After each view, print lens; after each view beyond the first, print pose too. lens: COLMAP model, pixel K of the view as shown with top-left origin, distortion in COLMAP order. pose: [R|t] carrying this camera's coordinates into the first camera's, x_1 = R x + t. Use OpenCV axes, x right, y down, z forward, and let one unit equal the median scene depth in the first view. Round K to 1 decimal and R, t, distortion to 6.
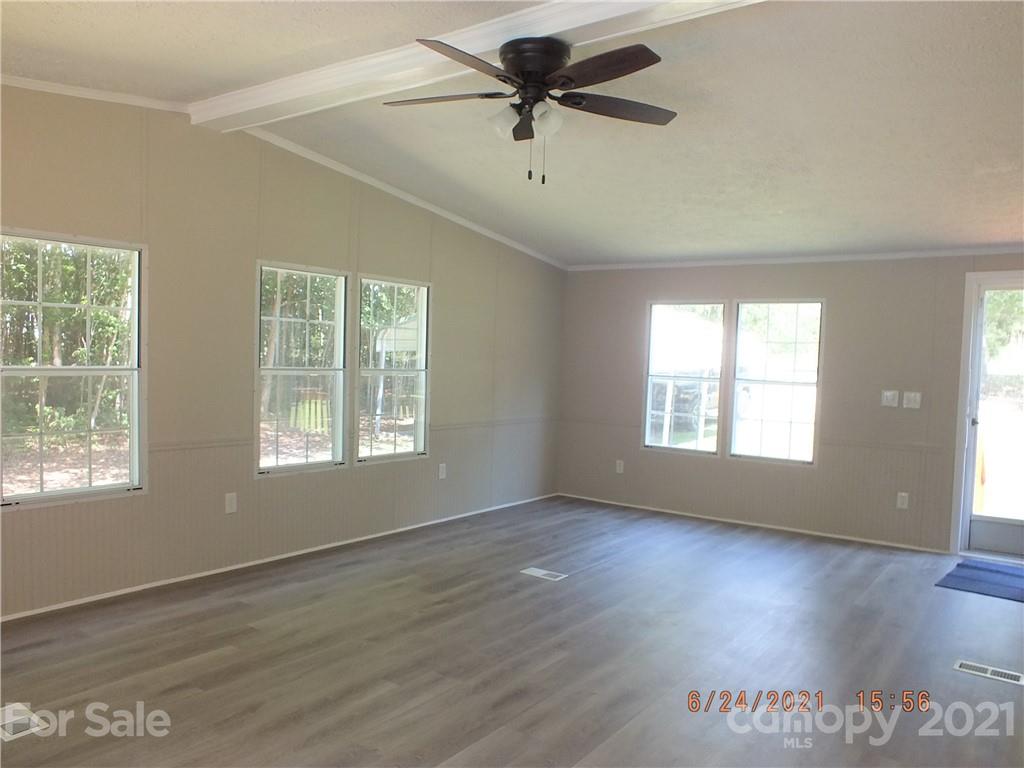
lens RADIAL K [[779.9, 0, 512.2], [0, 779.9, 390.5], [0, 0, 1]] dist [-0.026522, 0.001460]
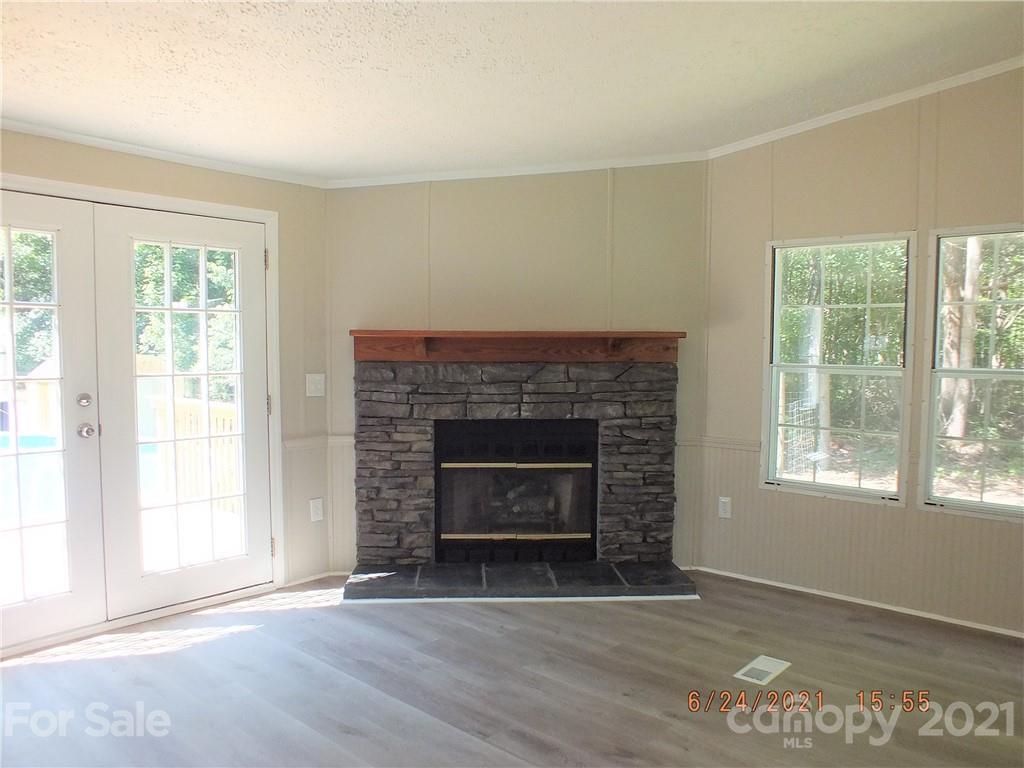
lens RADIAL K [[779.9, 0, 505.3], [0, 779.9, 395.5], [0, 0, 1]] dist [-0.026522, 0.001460]
pose [[-0.107937, 0.026246, -0.993811, 0.512123], [-0.050555, 0.998213, 0.031853, -0.002964], [0.992872, 0.053681, -0.106417, 0.774197]]
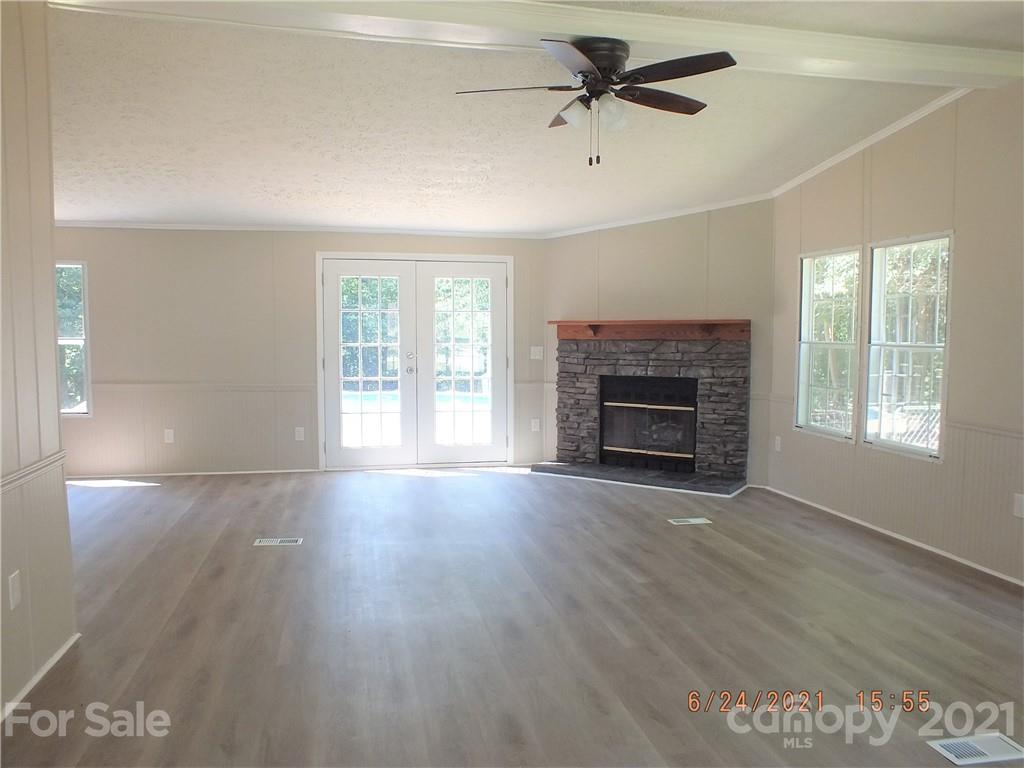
lens RADIAL K [[779.9, 0, 511.5], [0, 779.9, 384.6], [0, 0, 1]] dist [-0.026522, 0.001460]
pose [[-0.679949, 0.012551, -0.733152, 0.844202], [-0.056238, 0.996016, 0.069207, -0.017908], [0.731100, 0.088288, -0.676534, 1.533287]]
